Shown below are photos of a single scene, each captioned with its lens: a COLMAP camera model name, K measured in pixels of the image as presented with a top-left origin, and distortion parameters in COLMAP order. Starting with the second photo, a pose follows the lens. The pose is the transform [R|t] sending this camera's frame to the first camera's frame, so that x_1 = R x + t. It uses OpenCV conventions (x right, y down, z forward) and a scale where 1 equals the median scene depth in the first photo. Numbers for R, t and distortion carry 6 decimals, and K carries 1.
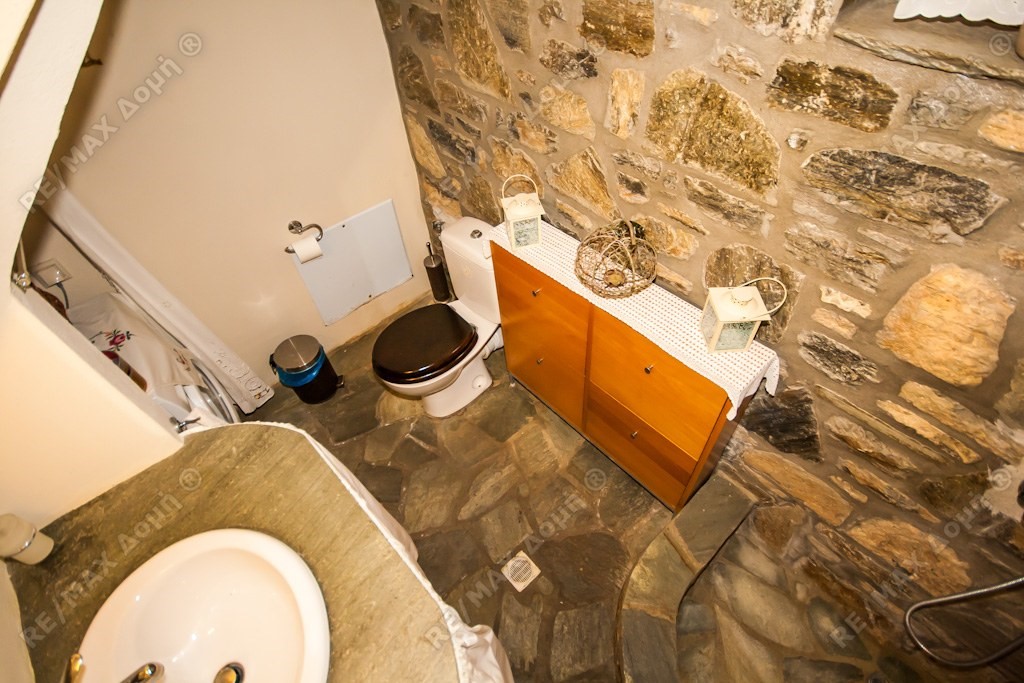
lens RADIAL K [[478.3, 0, 514.5], [0, 478.3, 348.0], [0, 0, 1]] dist [0.000977, -0.011309]
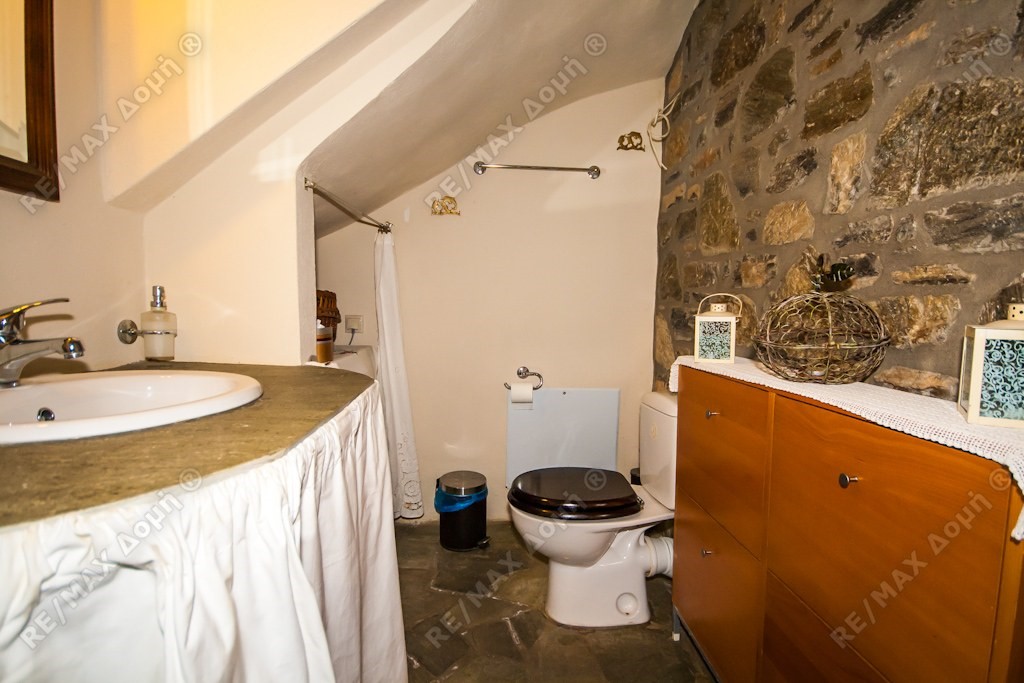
lens RADIAL K [[478.3, 0, 514.5], [0, 478.3, 348.0], [0, 0, 1]] dist [0.000977, -0.011309]
pose [[0.776343, 0.125219, -0.617747, 0.327332], [-0.510134, 0.700461, -0.499117, 0.435578], [0.370209, 0.702620, 0.607677, 0.454801]]
